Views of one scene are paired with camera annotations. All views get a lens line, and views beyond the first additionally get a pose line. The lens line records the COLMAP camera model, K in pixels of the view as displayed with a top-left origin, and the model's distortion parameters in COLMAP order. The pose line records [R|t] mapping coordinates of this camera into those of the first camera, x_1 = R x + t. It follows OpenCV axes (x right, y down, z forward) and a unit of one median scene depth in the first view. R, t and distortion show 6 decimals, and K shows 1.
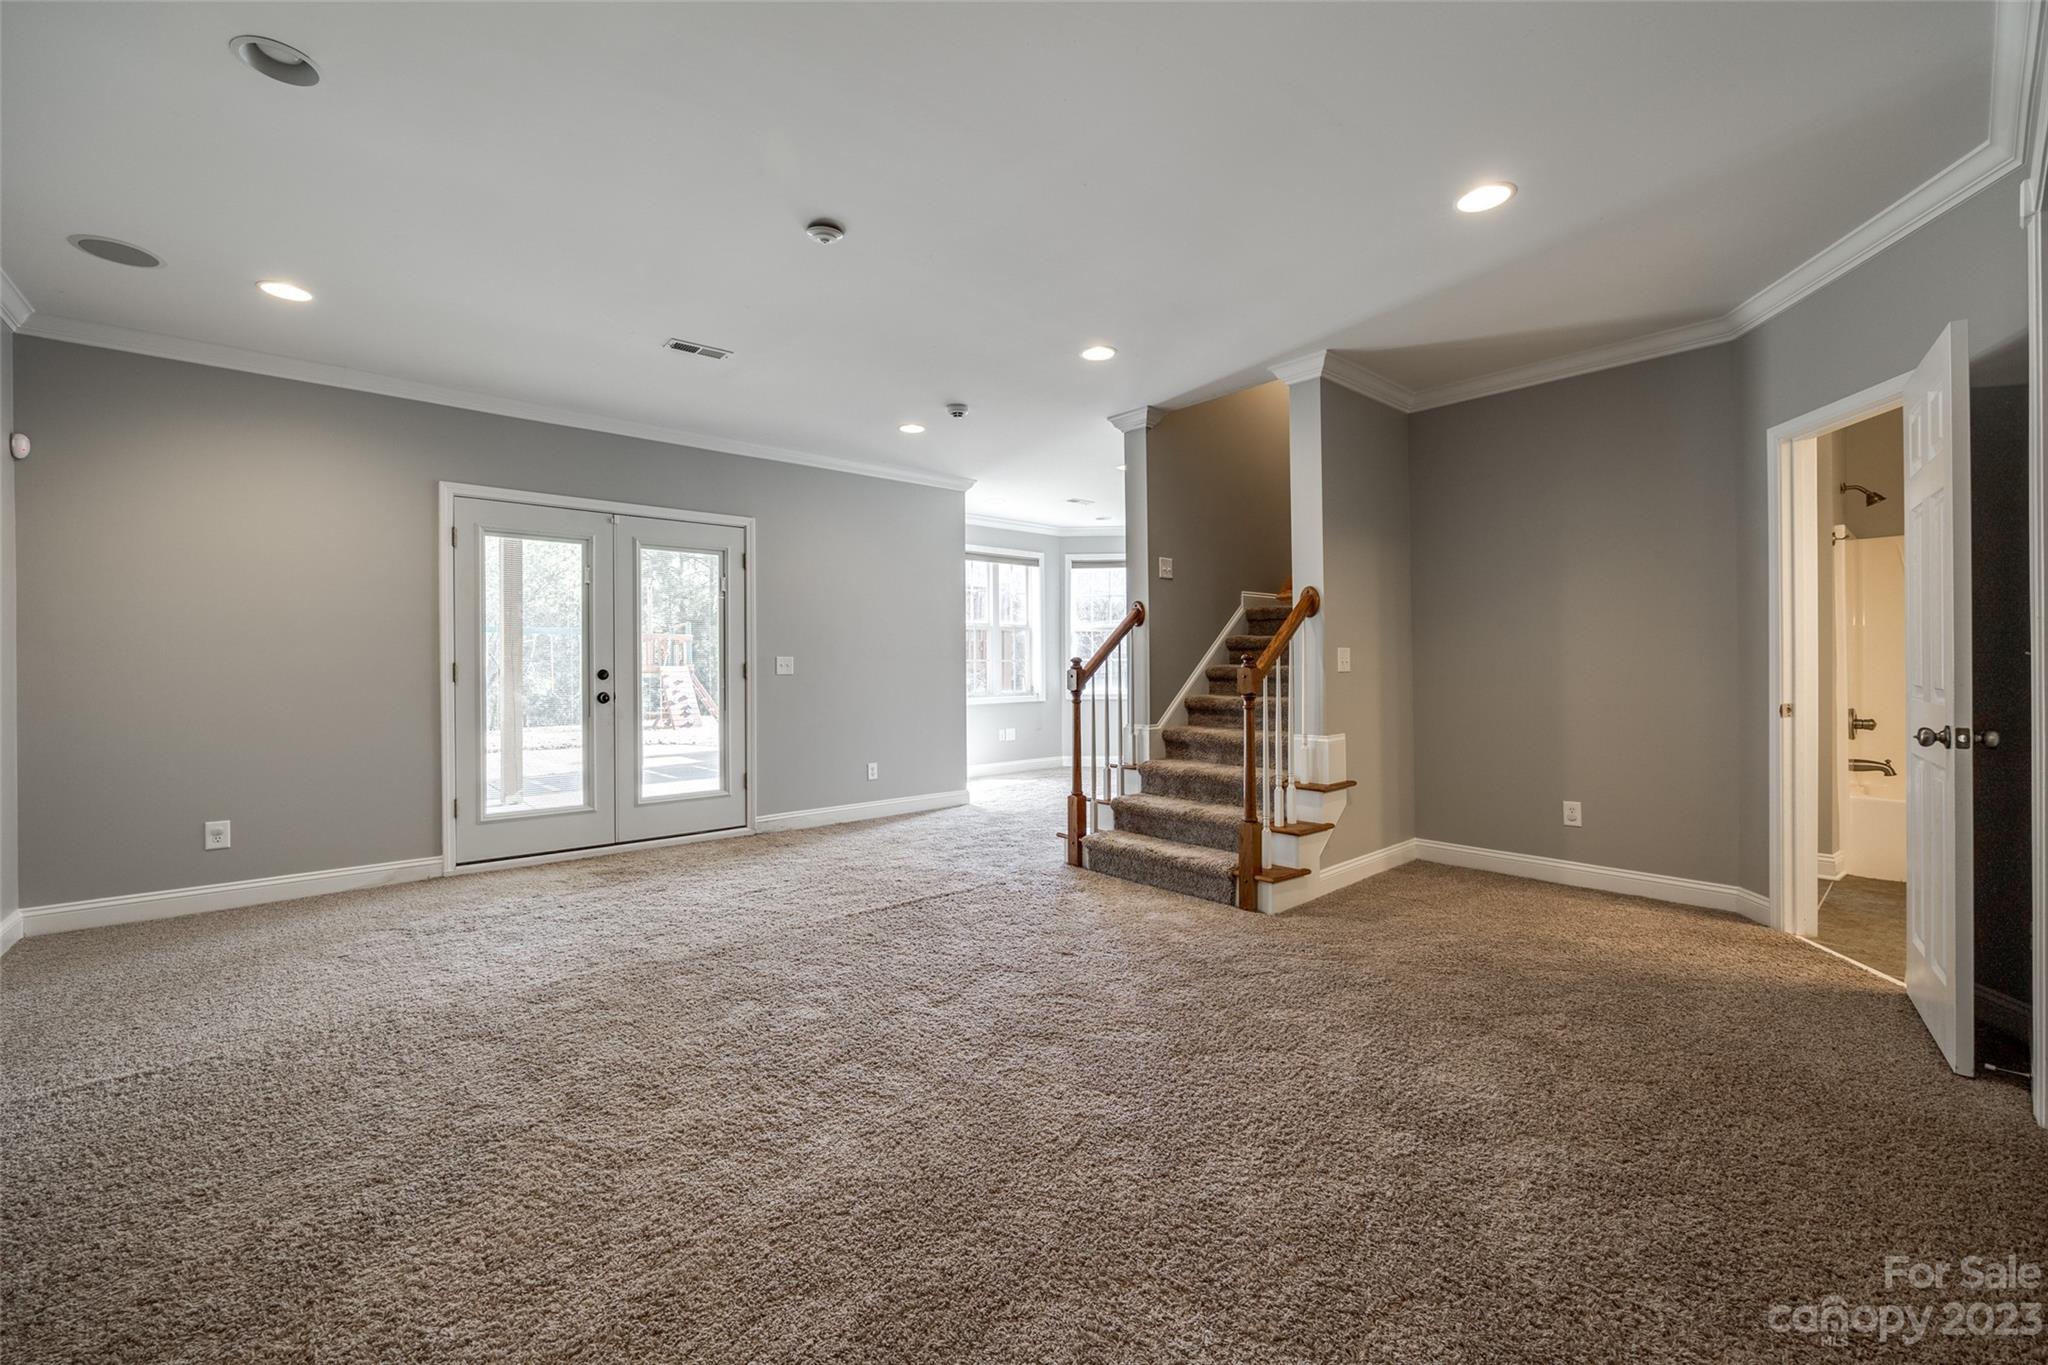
lens RADIAL K [[826.5, 0, 1010.2], [0, 826.5, 670.8], [0, 0, 1]] dist [-0.001962, -0.000561]
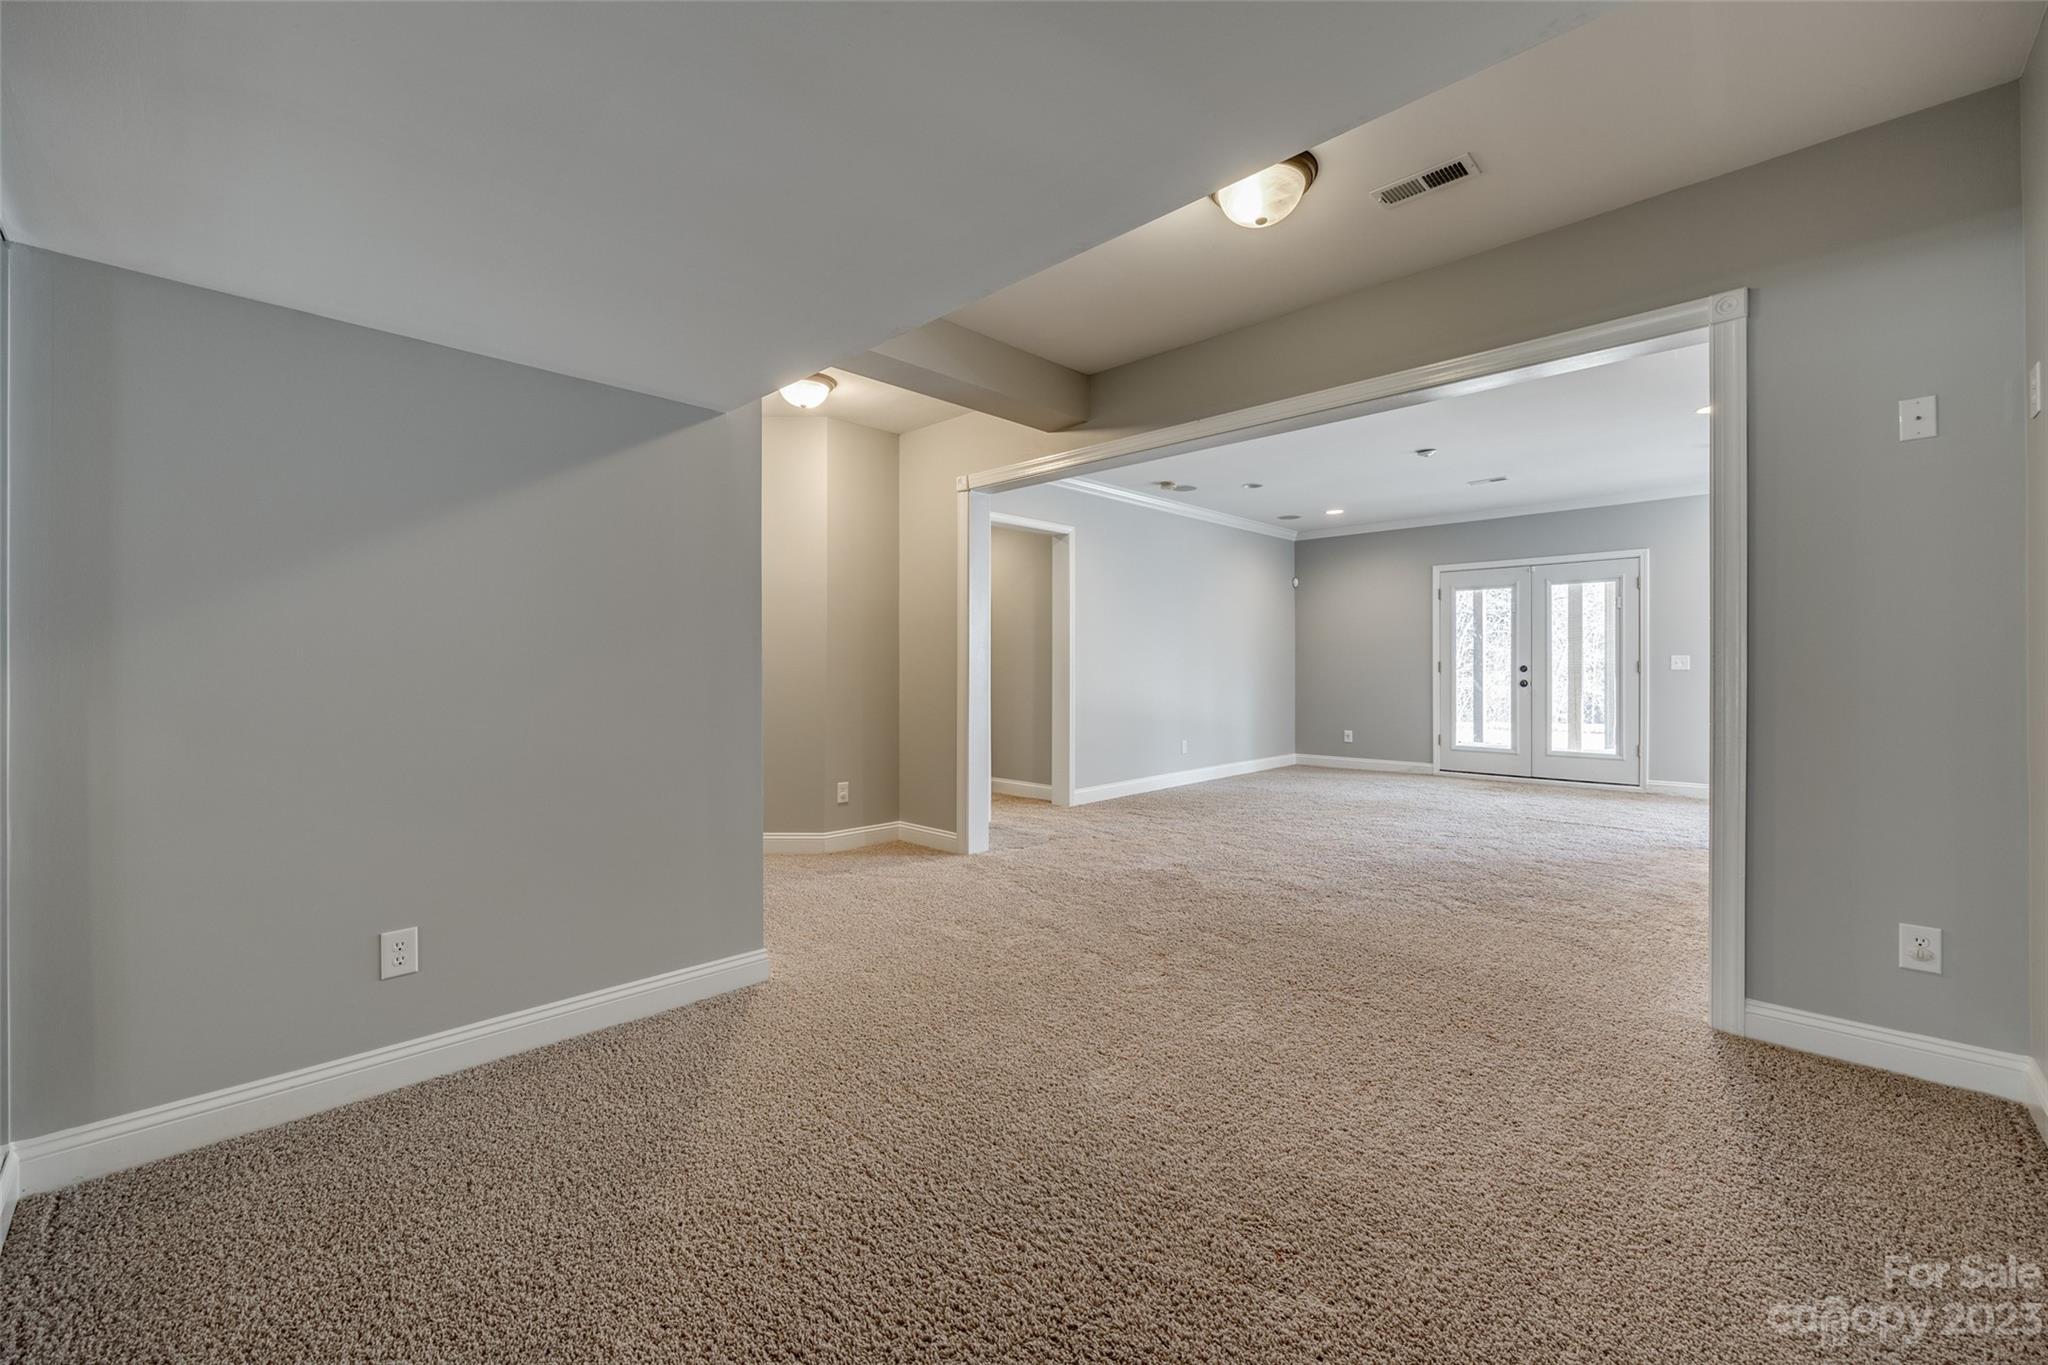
lens RADIAL K [[826.5, 0, 1023.6], [0, 826.5, 671.7], [0, 0, 1]] dist [-0.001962, -0.000561]
pose [[0.096085, 0.013196, -0.995286, 0.995180], [0.003468, 0.999902, 0.013592, -0.014609], [0.995367, -0.004757, 0.096030, -0.105792]]
